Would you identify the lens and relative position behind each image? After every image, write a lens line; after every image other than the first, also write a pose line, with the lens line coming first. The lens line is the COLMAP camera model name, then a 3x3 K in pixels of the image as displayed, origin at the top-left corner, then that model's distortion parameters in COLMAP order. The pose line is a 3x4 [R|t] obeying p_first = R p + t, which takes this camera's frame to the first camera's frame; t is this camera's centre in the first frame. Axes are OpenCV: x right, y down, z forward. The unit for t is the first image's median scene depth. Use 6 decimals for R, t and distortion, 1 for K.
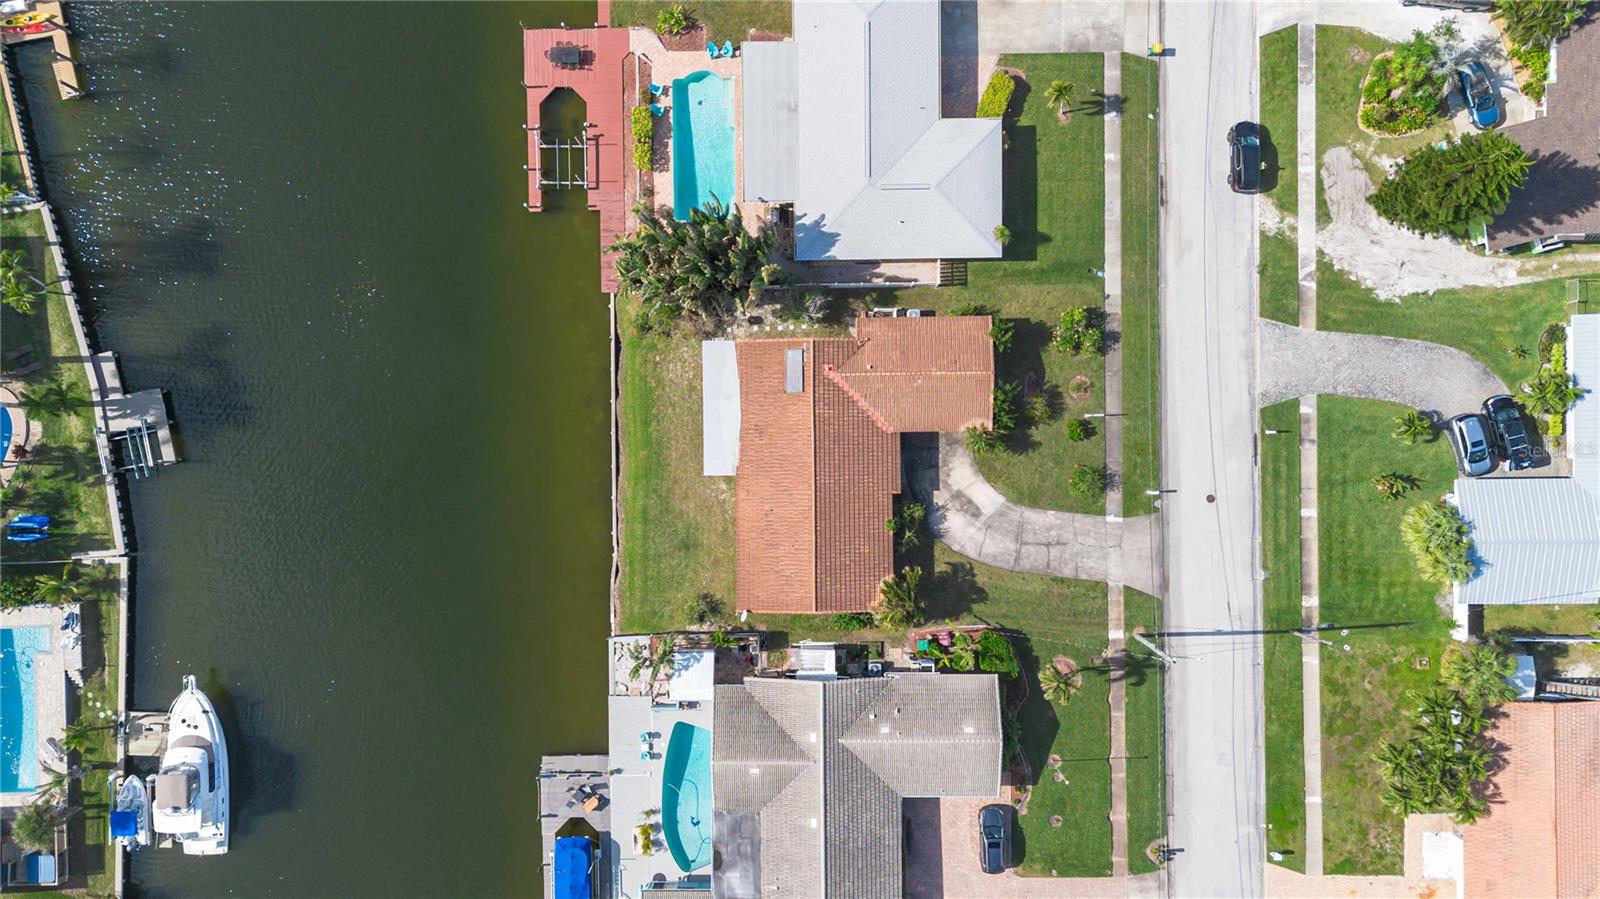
lens RADIAL K [[1127.3, 0, 752.3], [0, 1127.3, 445.5], [0, 0, 1]] dist [0.071417, -0.074234]
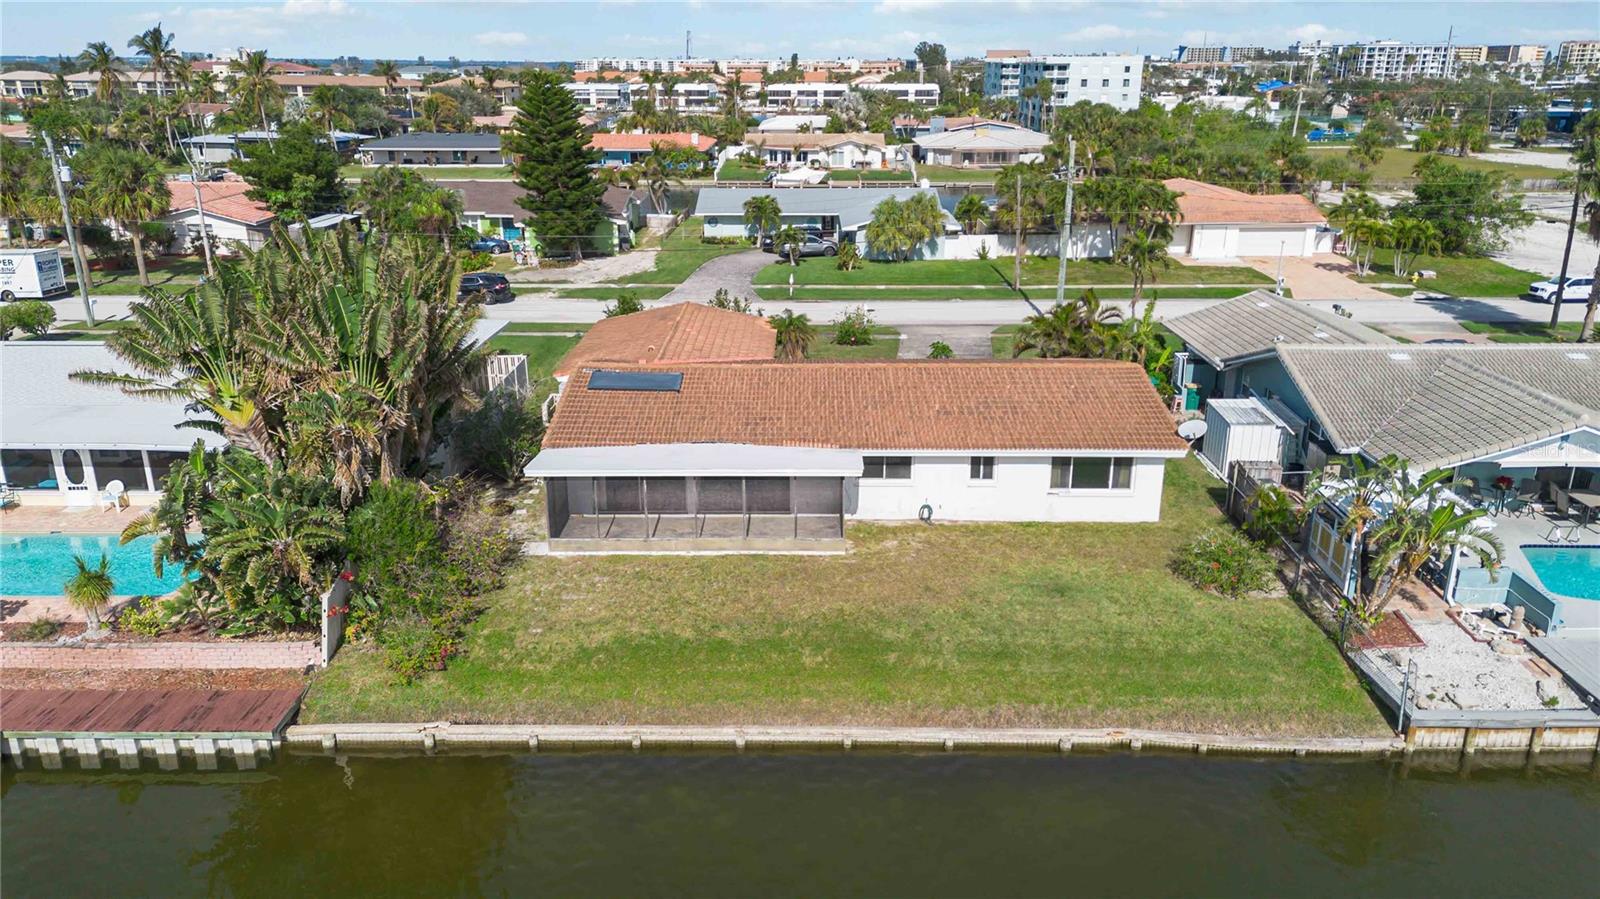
lens RADIAL K [[1127.3, 0, 798.2], [0, 1127.3, 455.9], [0, 0, 1]] dist [0.071417, -0.074234]
pose [[0.019165, -0.312248, 0.949807, -0.404097], [0.999814, 0.003991, -0.018862, 0.010476], [0.002099, 0.949992, 0.312266, 0.846419]]
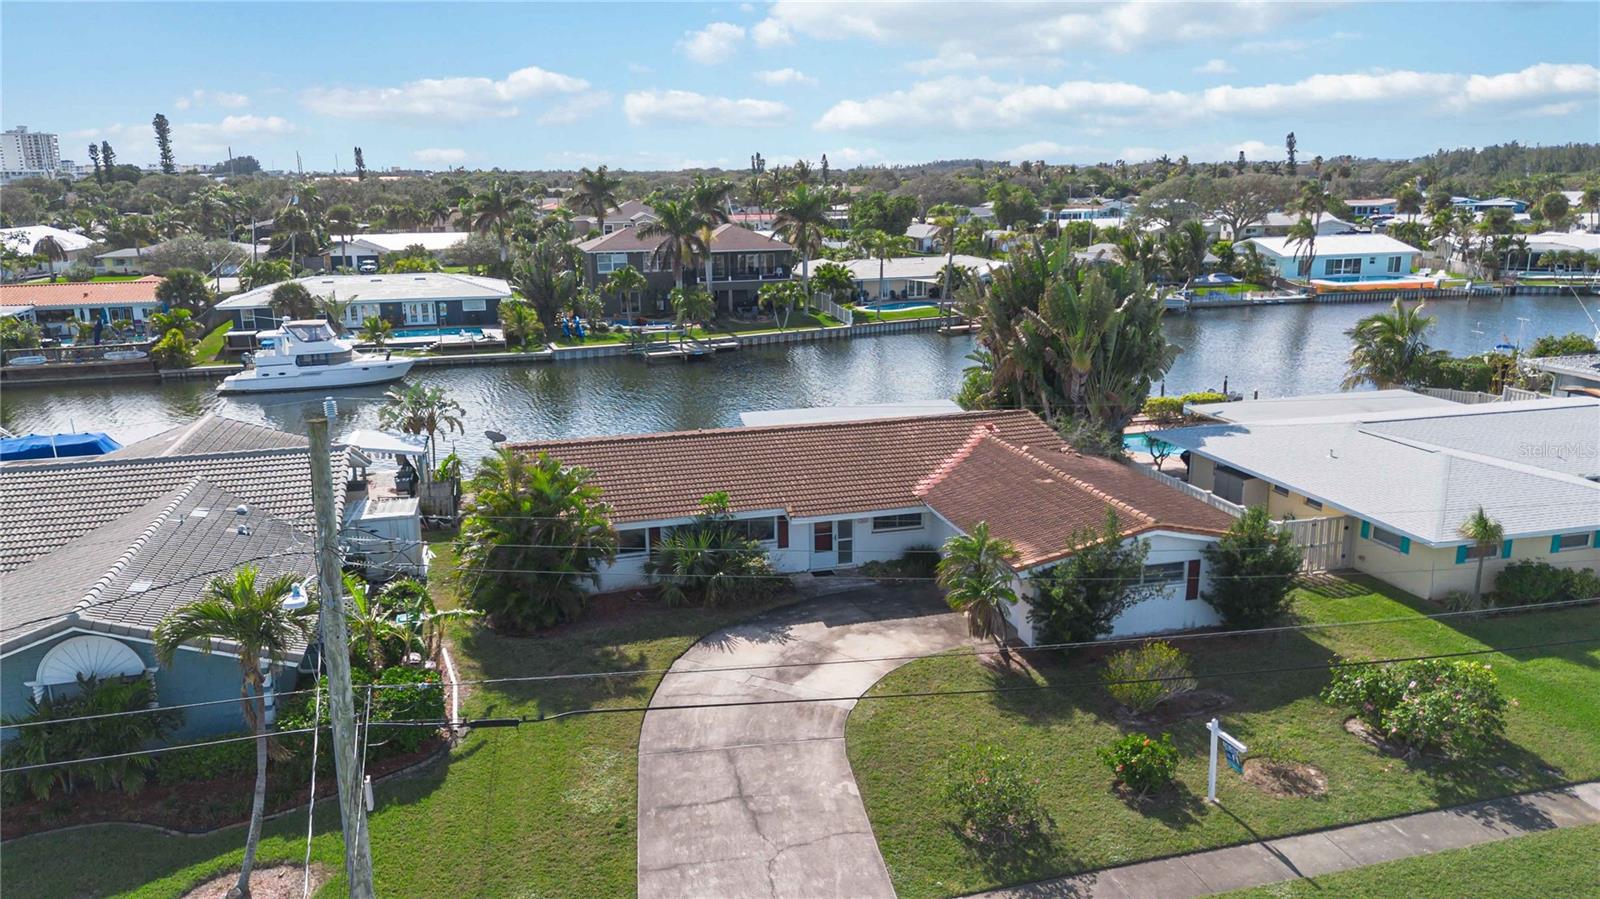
lens RADIAL K [[1127.3, 0, 796.4], [0, 1127.3, 459.3], [0, 0, 1]] dist [0.071417, -0.074234]
pose [[0.251374, 0.257075, -0.933126, 0.512255], [-0.967883, 0.070420, -0.241337, 0.137947], [0.003669, 0.963822, 0.266521, 0.840405]]
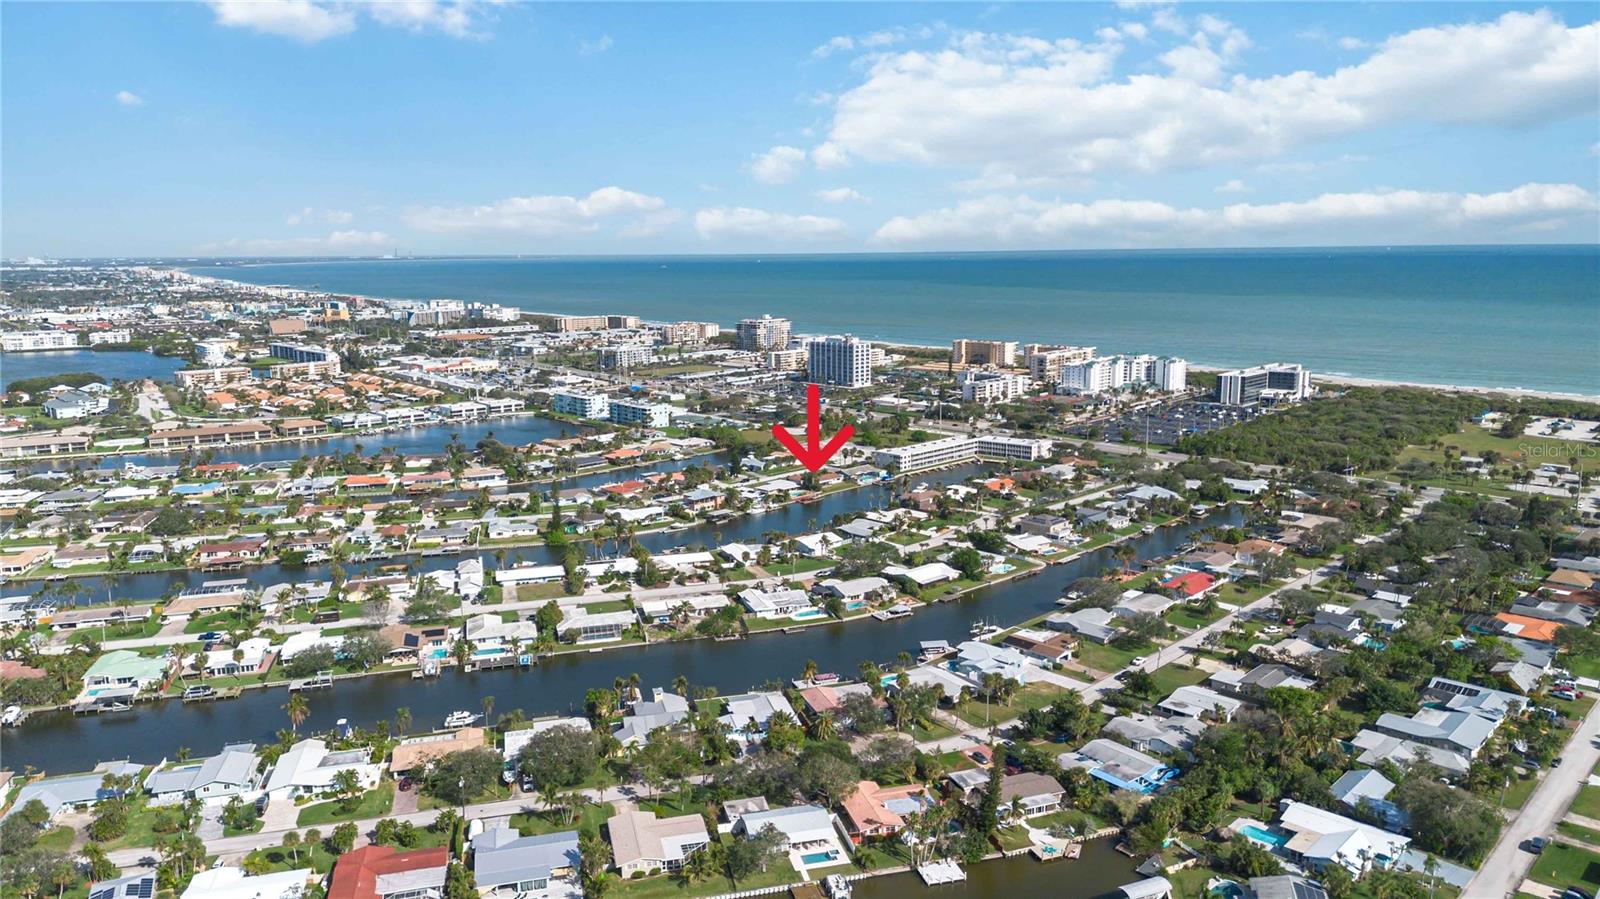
lens RADIAL K [[1127.3, 0, 805.8], [0, 1127.3, 449.0], [0, 0, 1]] dist [0.071417, -0.074234]
pose [[-0.702827, -0.102156, 0.703988, -4.588114], [0.711046, -0.130324, 0.690962, -4.656753], [0.021161, 0.986195, 0.164233, -0.302462]]
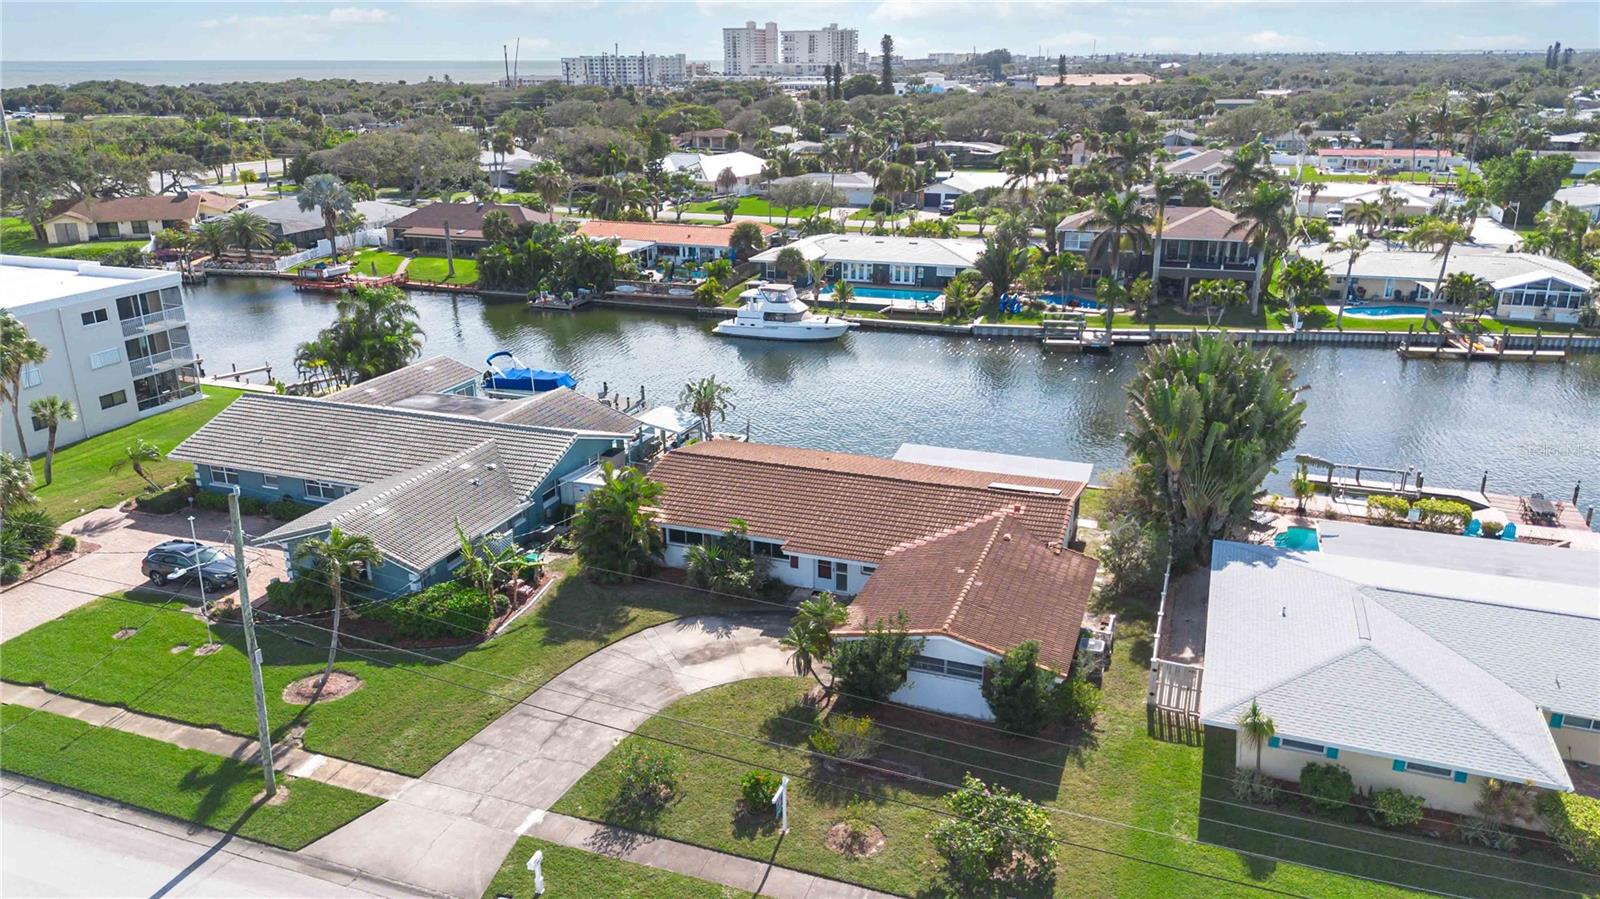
lens RADIAL K [[1127.3, 0, 792.9], [0, 1127.3, 441.3], [0, 0, 1]] dist [0.071417, -0.074234]
pose [[-0.361480, 0.320126, -0.875700, 0.606074], [-0.932279, -0.110309, 0.344510, -0.153965], [0.013689, 0.940931, 0.338321, 0.728862]]
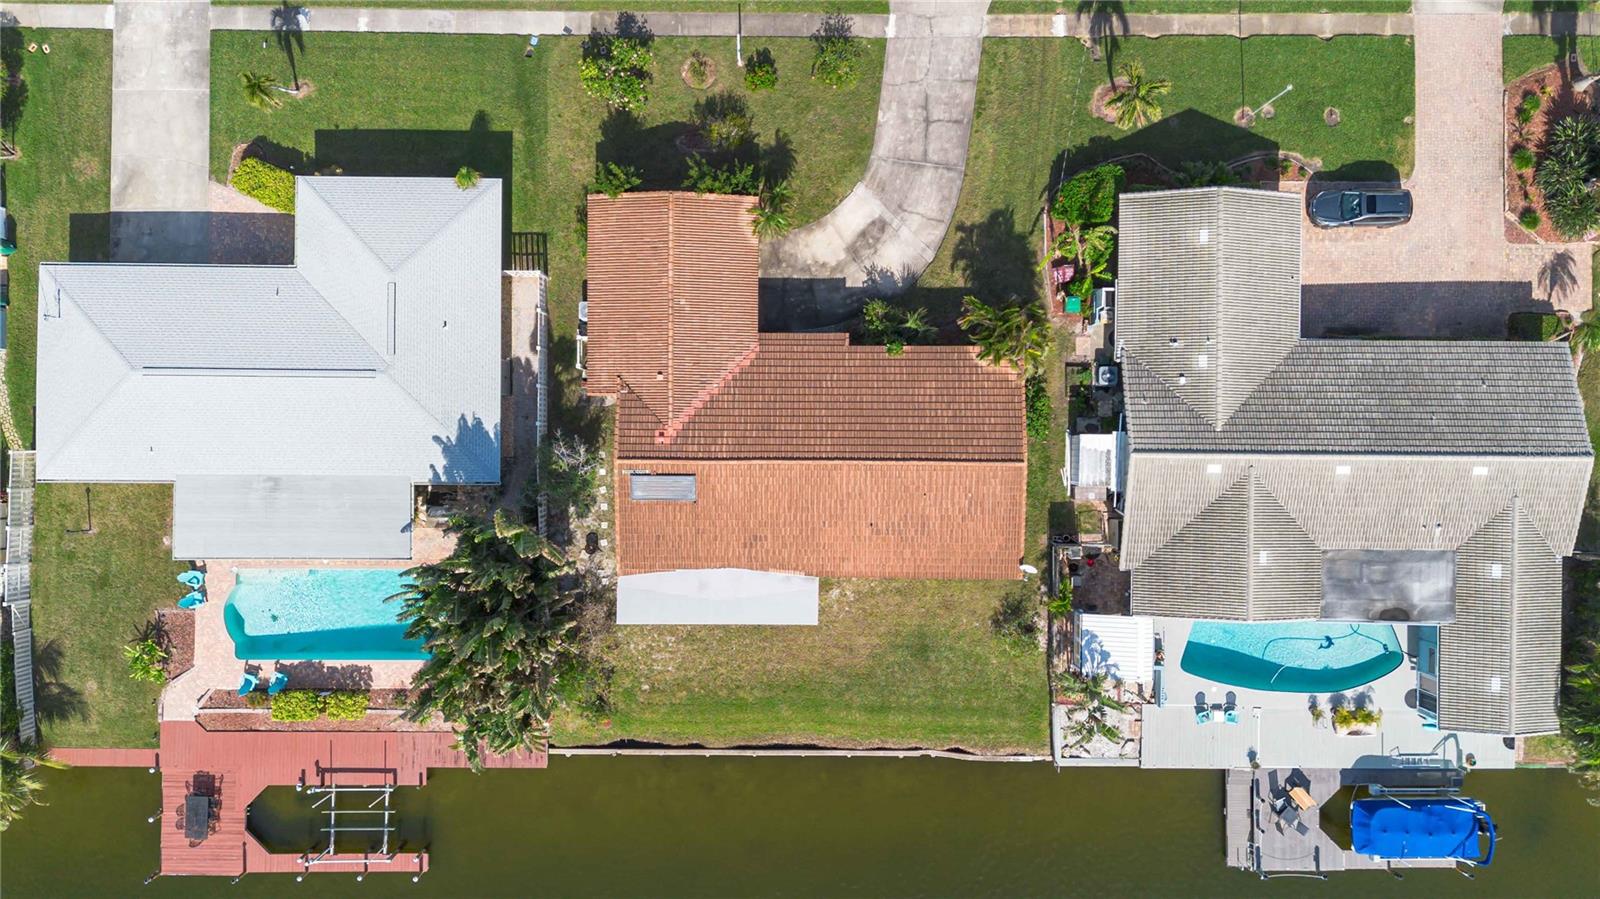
lens RADIAL K [[1127.3, 0, 797.7], [0, 1127.3, 488.2], [0, 0, 1]] dist [0.071417, -0.074234]
pose [[0.016255, -0.999661, 0.020337, 0.023970], [0.999857, 0.016155, -0.005055, 0.016200], [0.004725, 0.020417, 0.999780, 0.316649]]
